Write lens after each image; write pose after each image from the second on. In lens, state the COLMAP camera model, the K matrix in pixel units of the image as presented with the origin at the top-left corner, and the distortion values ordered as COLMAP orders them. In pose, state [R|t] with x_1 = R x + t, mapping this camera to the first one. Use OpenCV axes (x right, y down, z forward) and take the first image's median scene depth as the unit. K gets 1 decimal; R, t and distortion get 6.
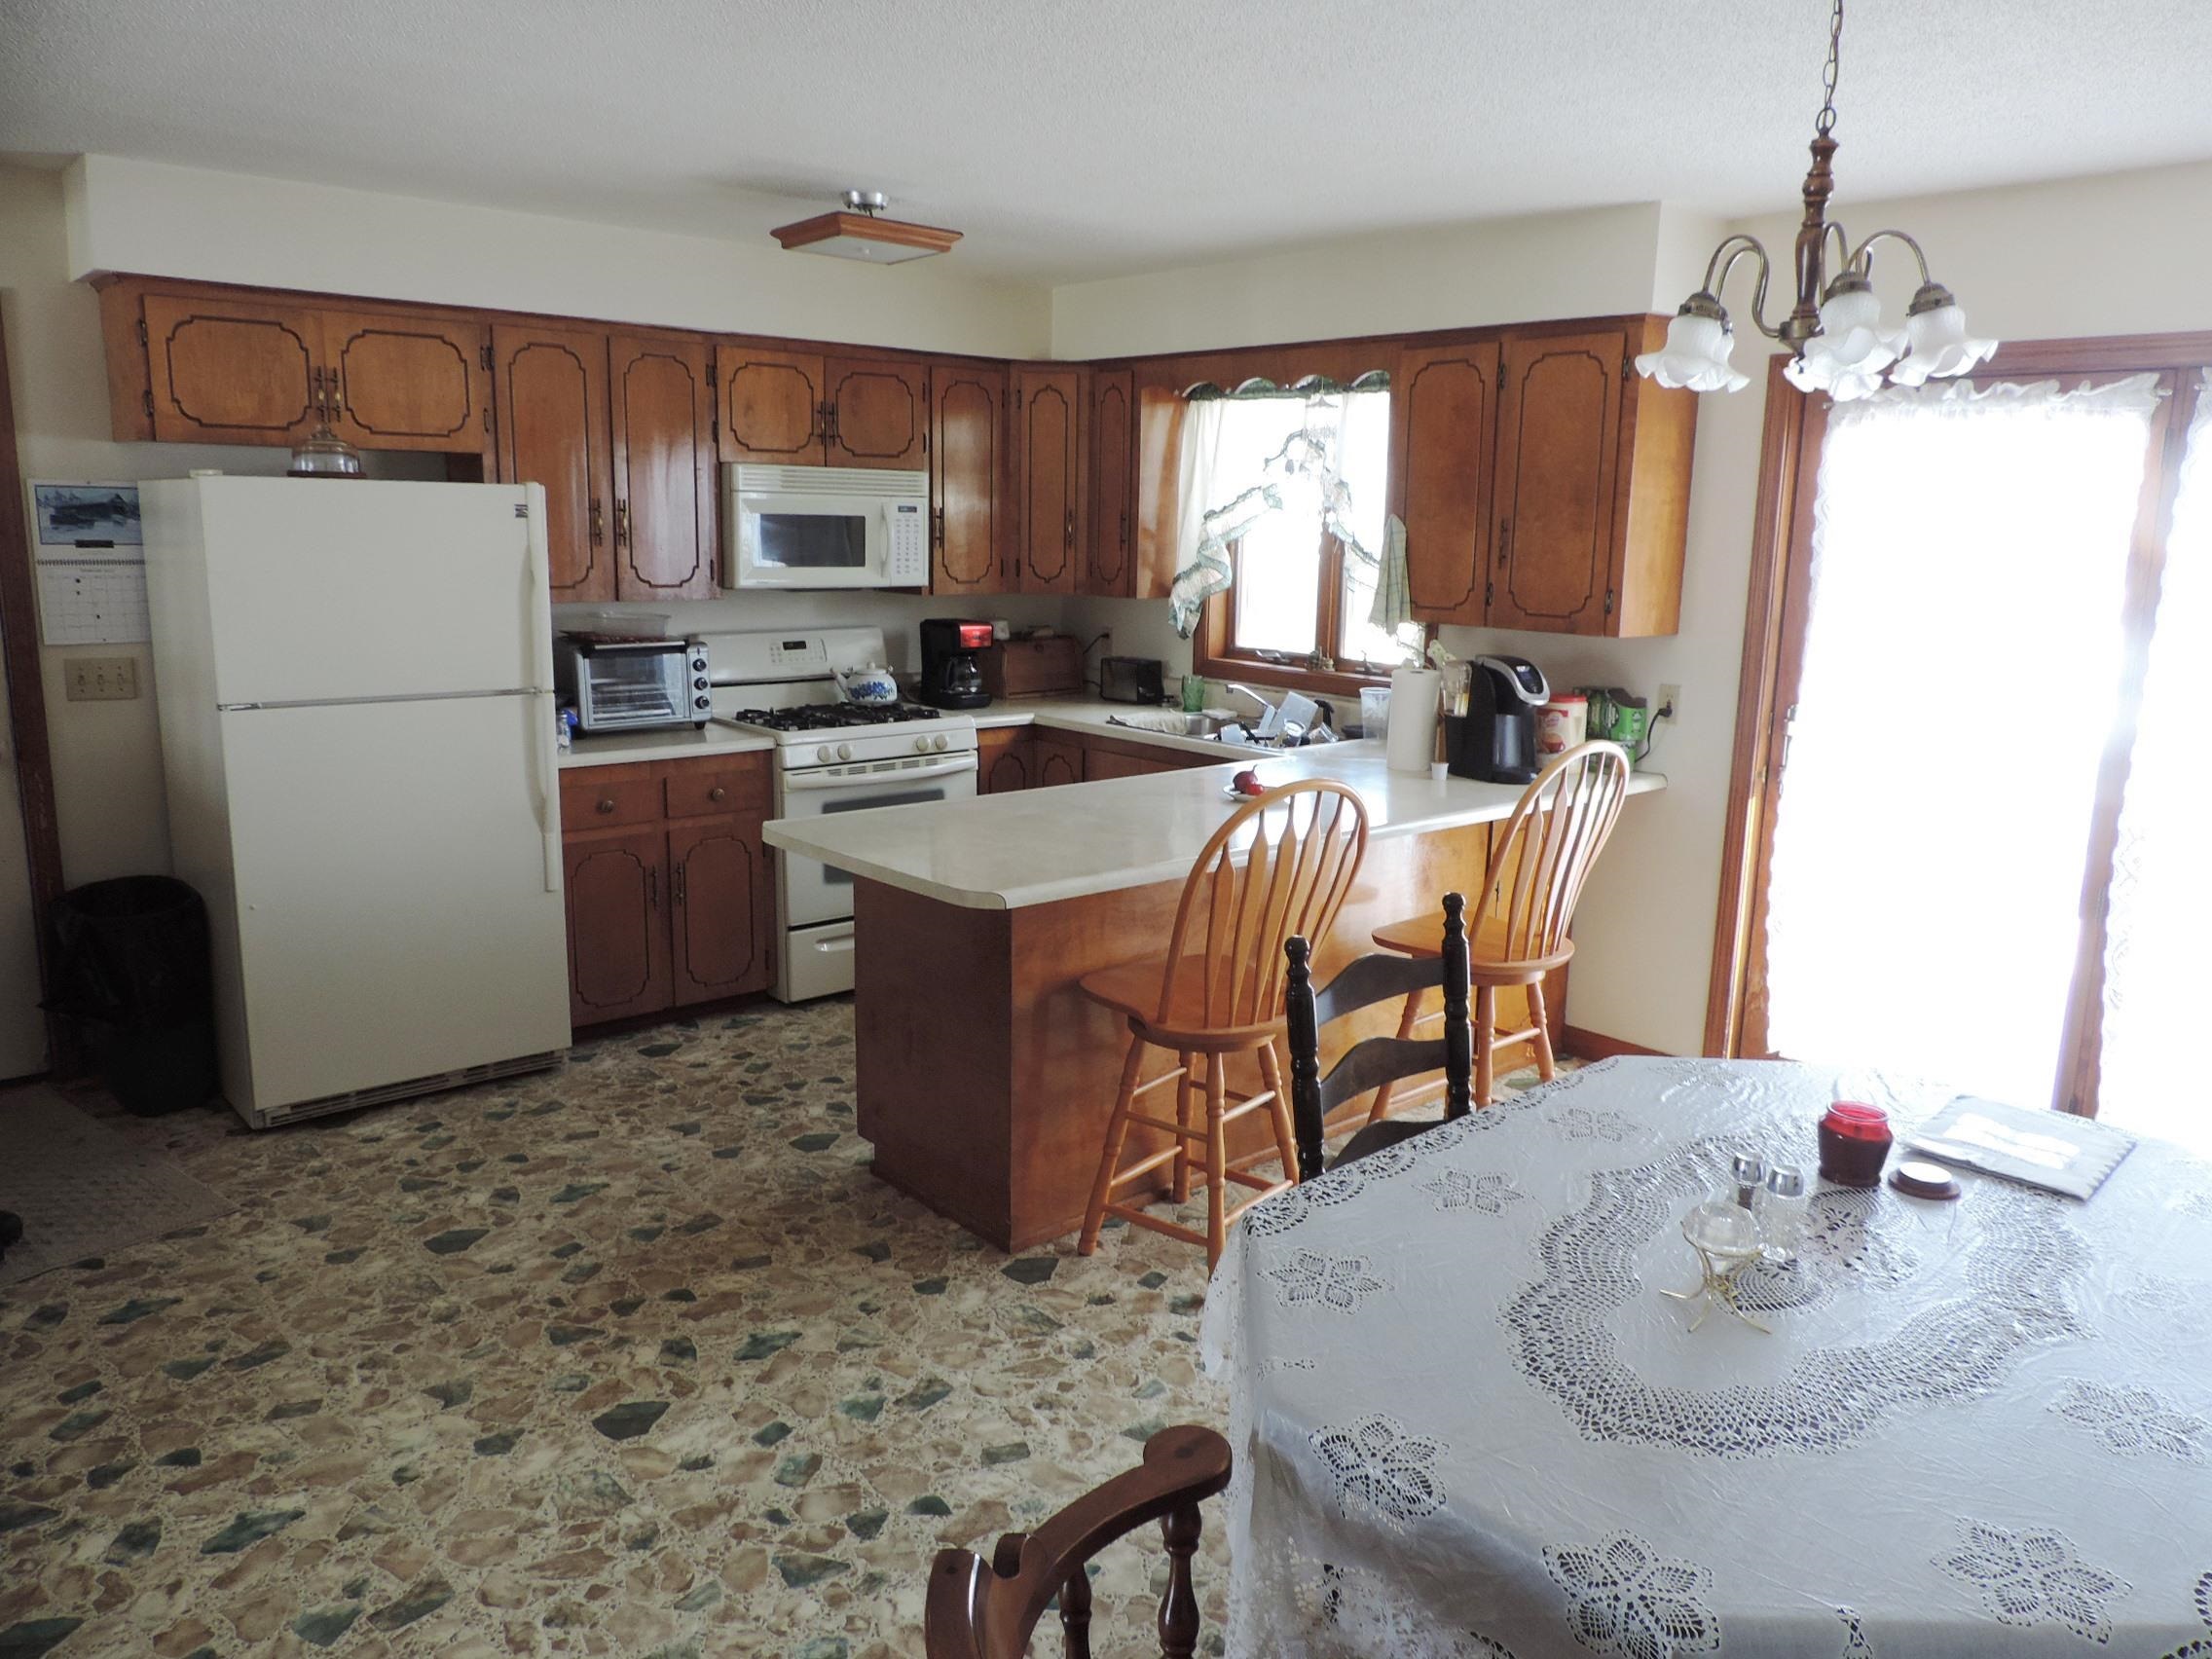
lens RADIAL K [[1564.3, 0, 1108.9], [0, 1564.3, 820.9], [0, 0, 1]] dist [-0.016721, -0.000605]
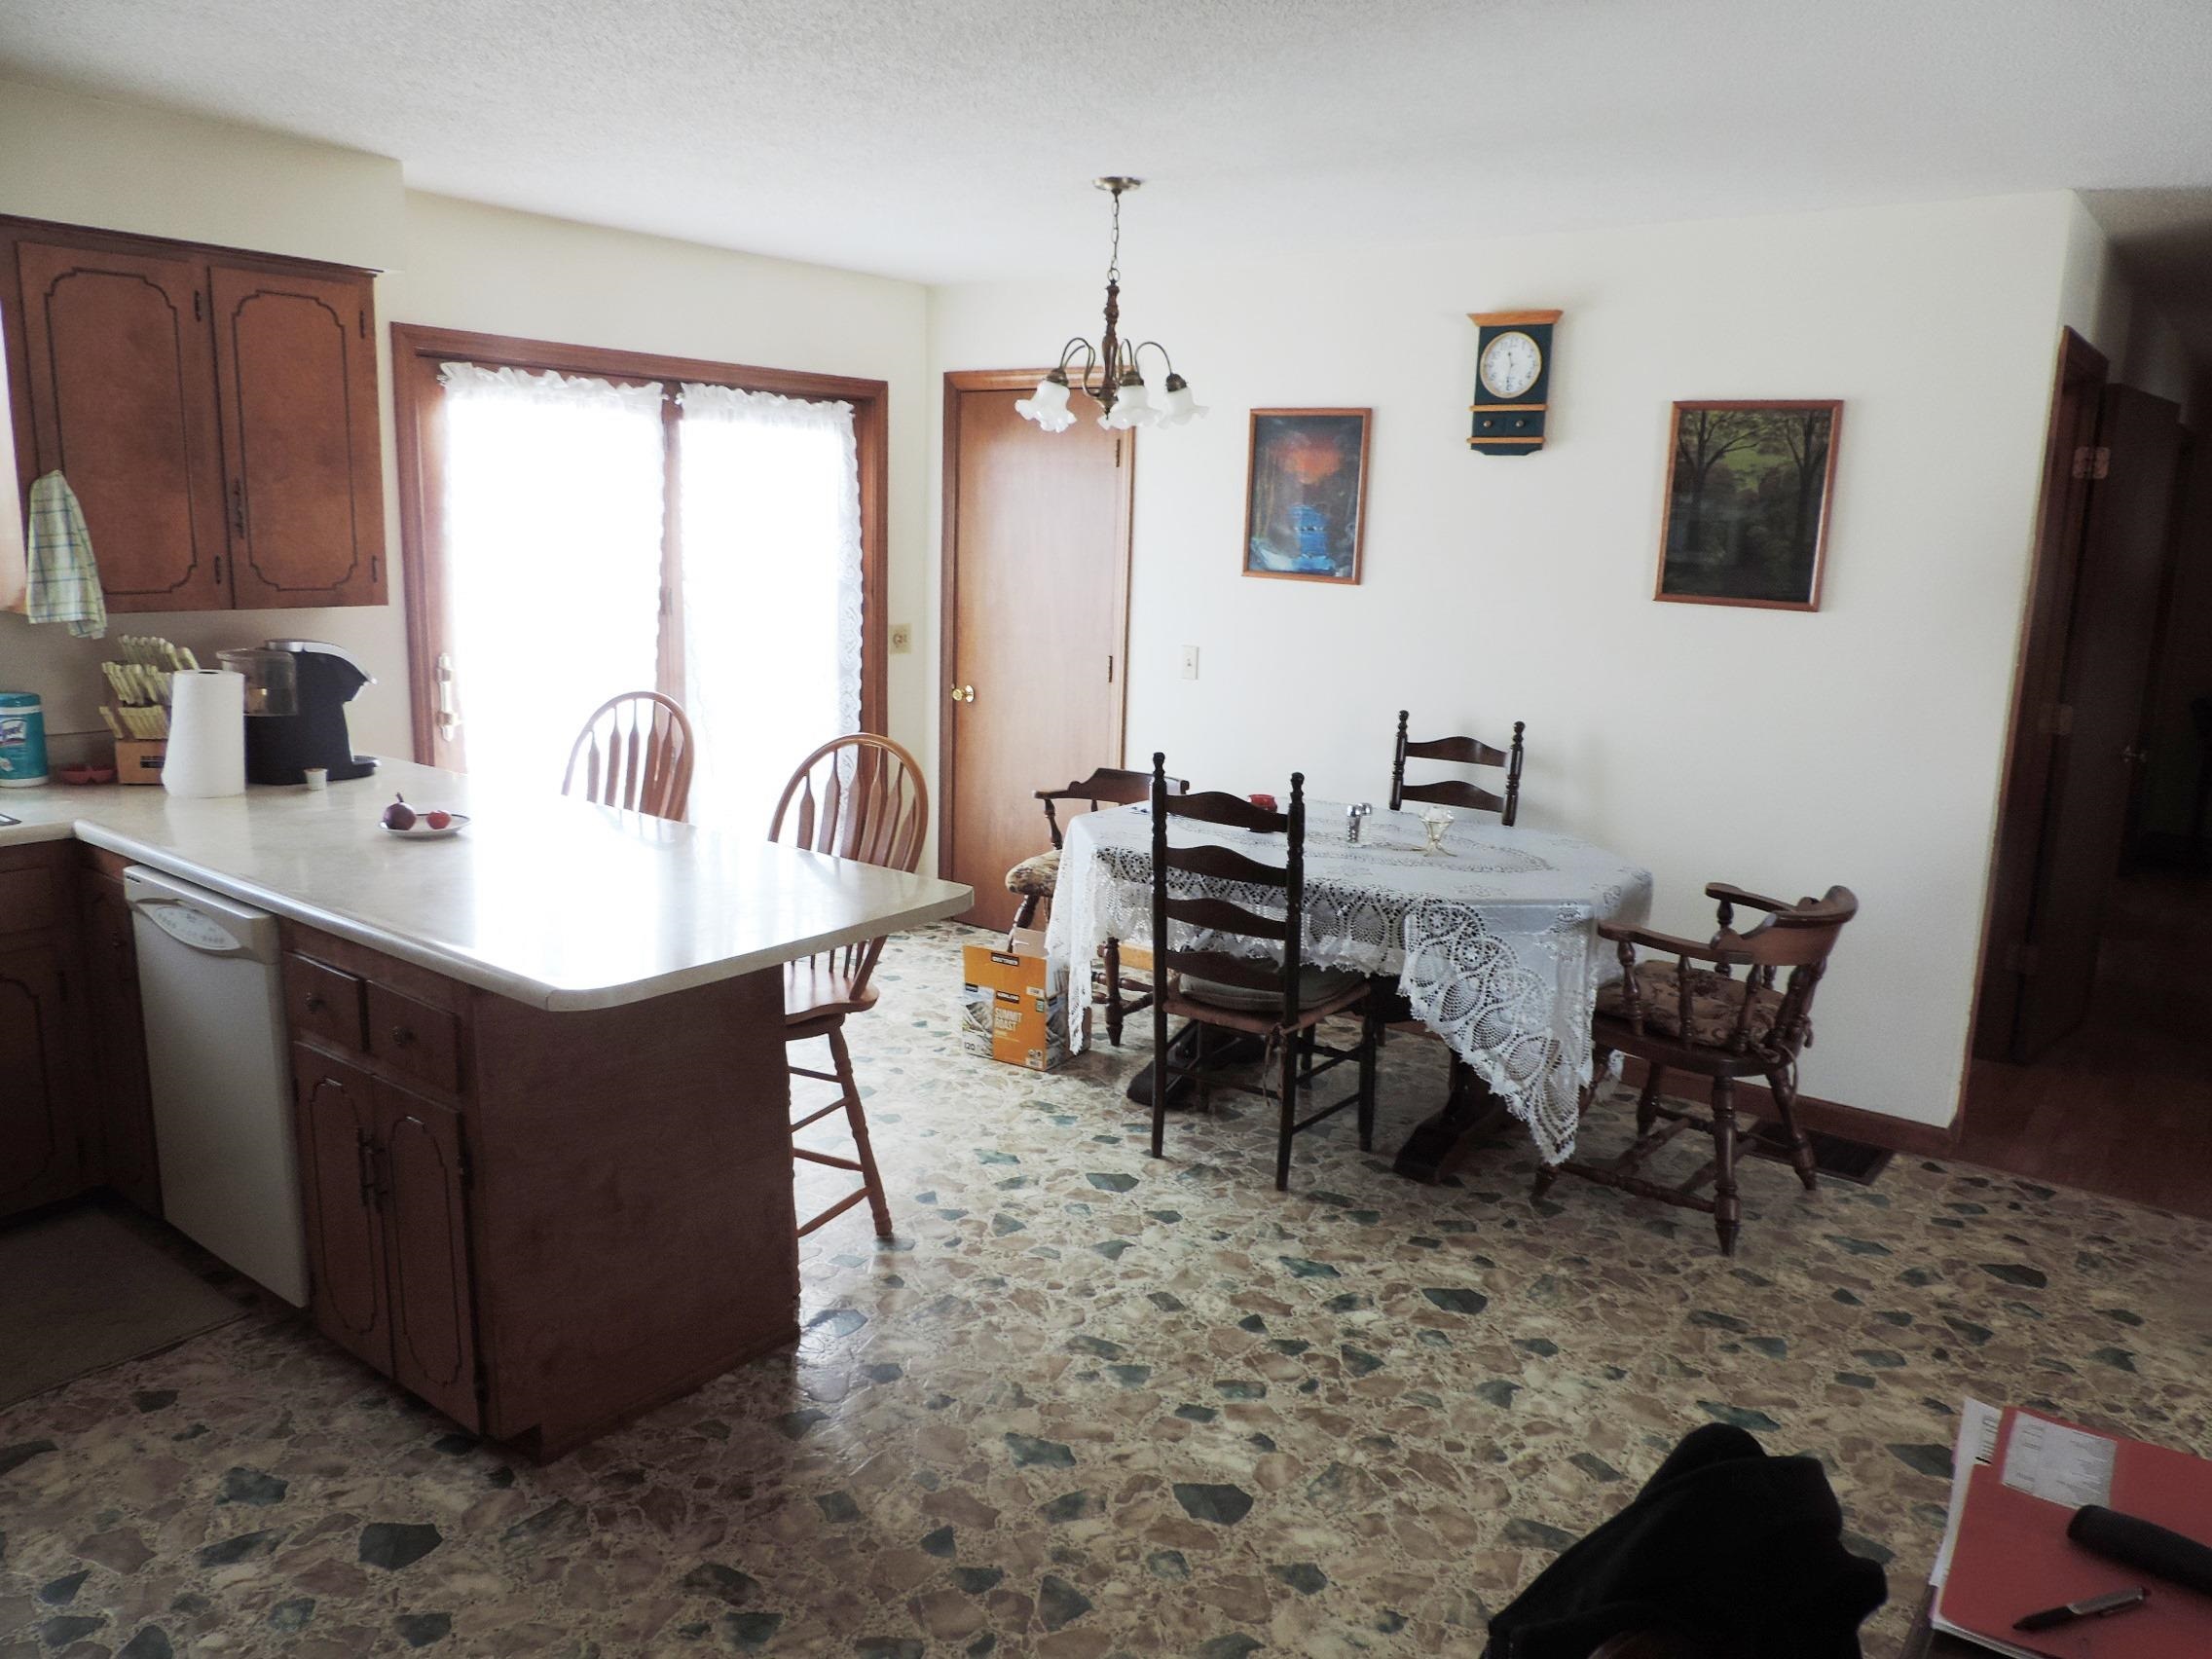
lens RADIAL K [[1564.3, 0, 1108.1], [0, 1564.3, 834.6], [0, 0, 1]] dist [-0.016721, -0.000605]
pose [[-0.188192, -0.221876, 0.956742, -1.054659], [0.154816, 0.955267, 0.251986, -0.229187], [-0.969853, 0.195541, -0.145424, 1.078688]]
